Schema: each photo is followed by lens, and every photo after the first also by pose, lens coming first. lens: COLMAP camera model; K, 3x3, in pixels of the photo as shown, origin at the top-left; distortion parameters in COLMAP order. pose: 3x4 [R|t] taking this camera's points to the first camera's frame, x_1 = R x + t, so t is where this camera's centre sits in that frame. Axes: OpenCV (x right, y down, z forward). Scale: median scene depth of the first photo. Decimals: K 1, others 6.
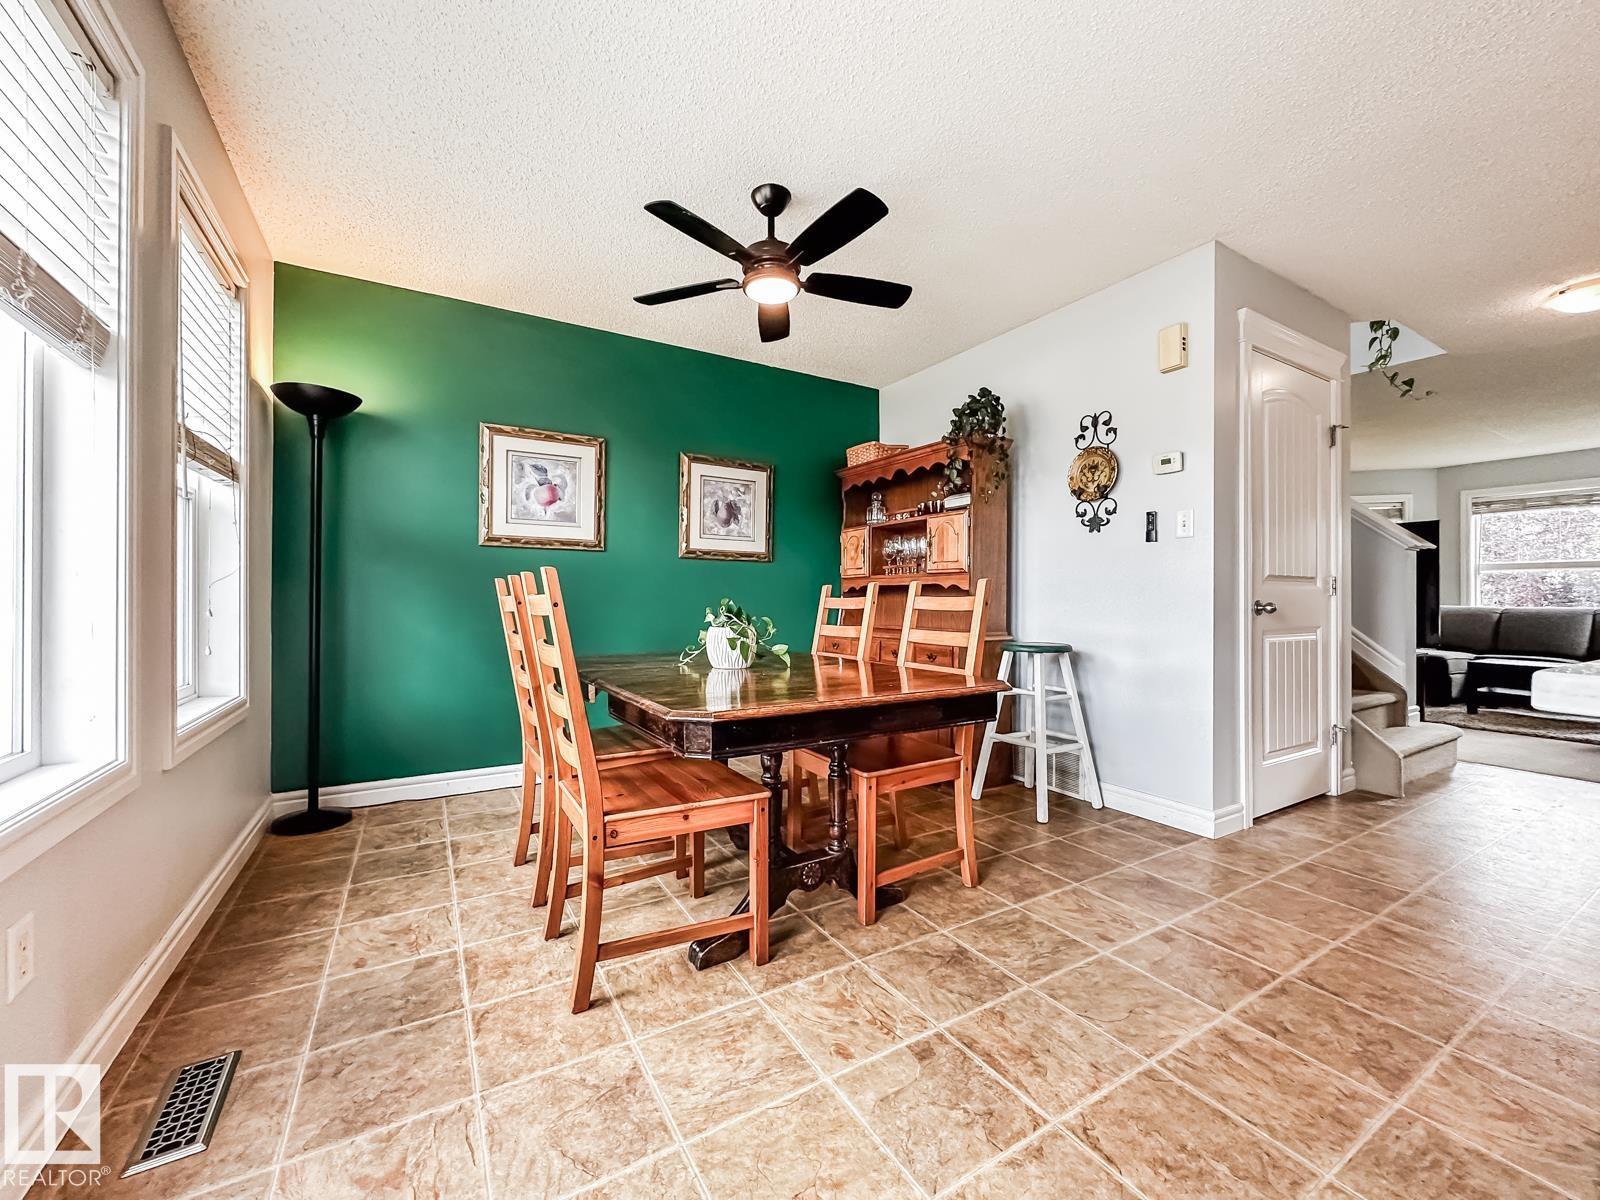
lens RADIAL K [[646.8, 0, 808.1], [0, 646.8, 591.2], [0, 0, 1]] dist [-0.001654, -0.000503]
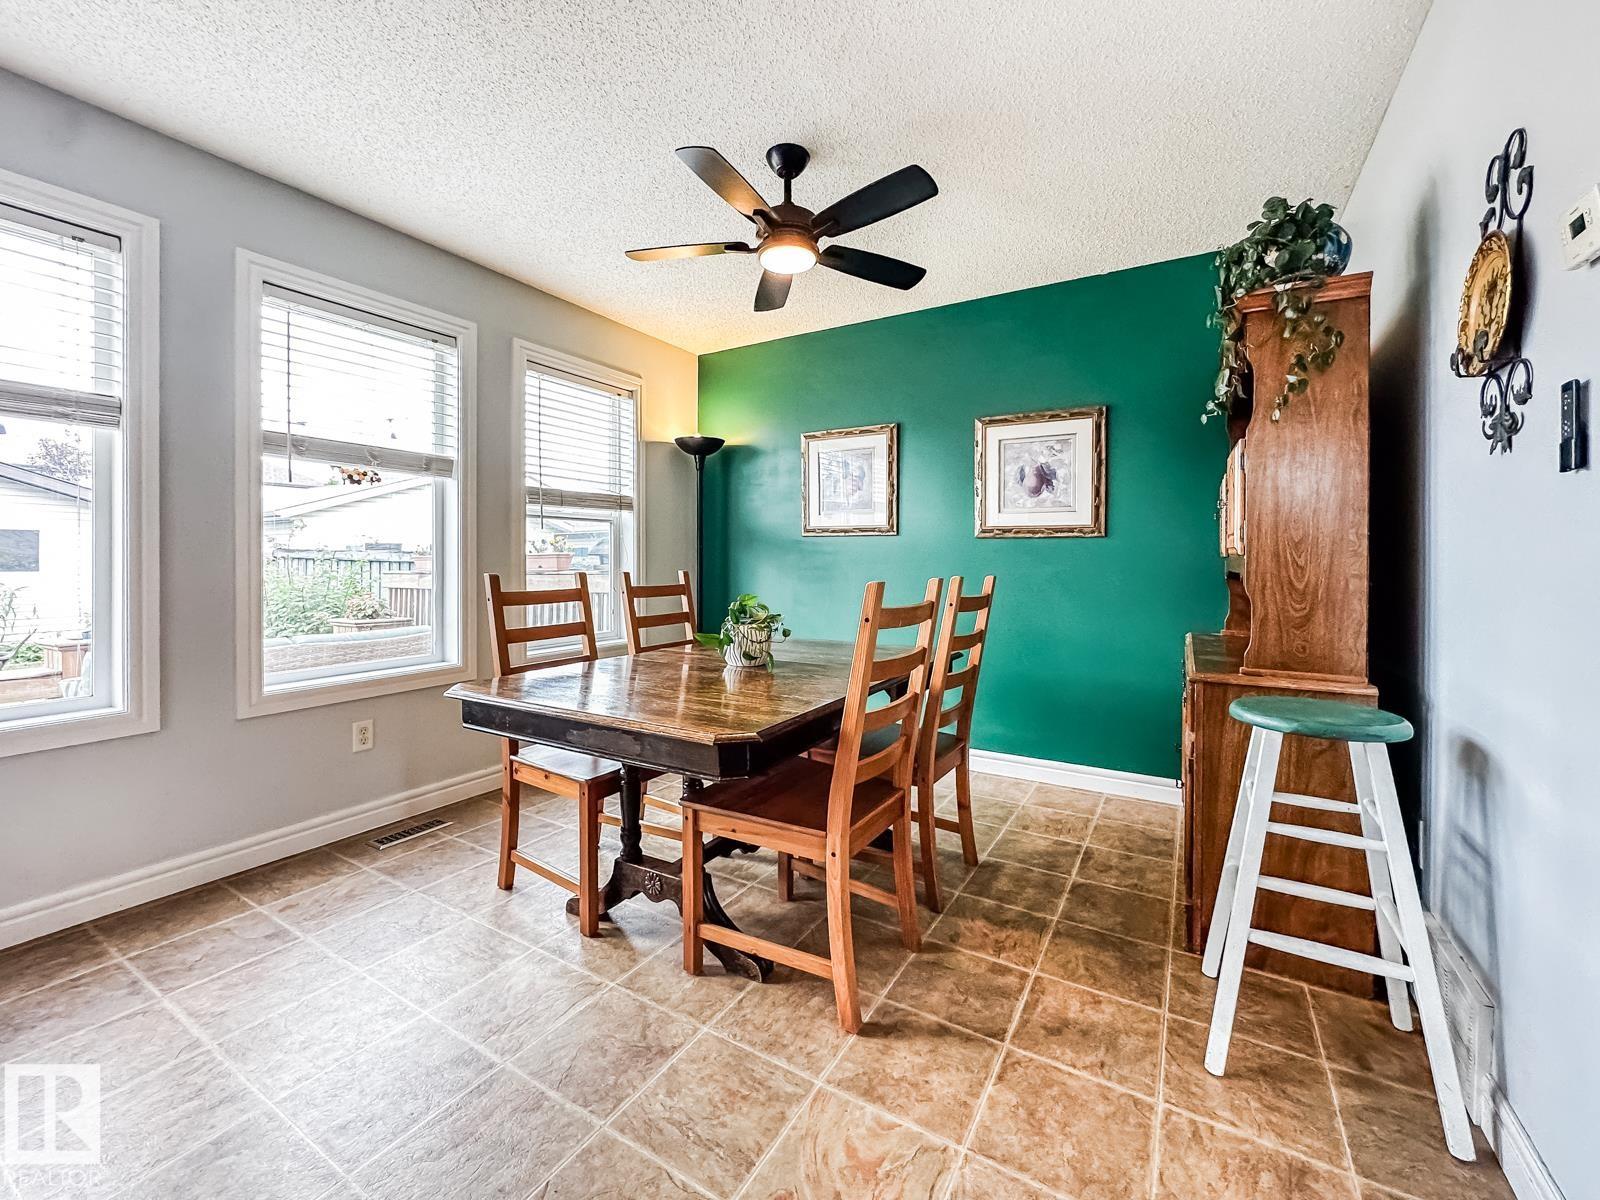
lens RADIAL K [[646.8, 0, 768.9], [0, 646.8, 561.9], [0, 0, 1]] dist [-0.001654, -0.000503]
pose [[0.462218, 0.001023, -0.886766, 0.483510], [0.006701, 0.999967, 0.004646, -0.026040], [0.886741, -0.008090, 0.462196, 0.359418]]
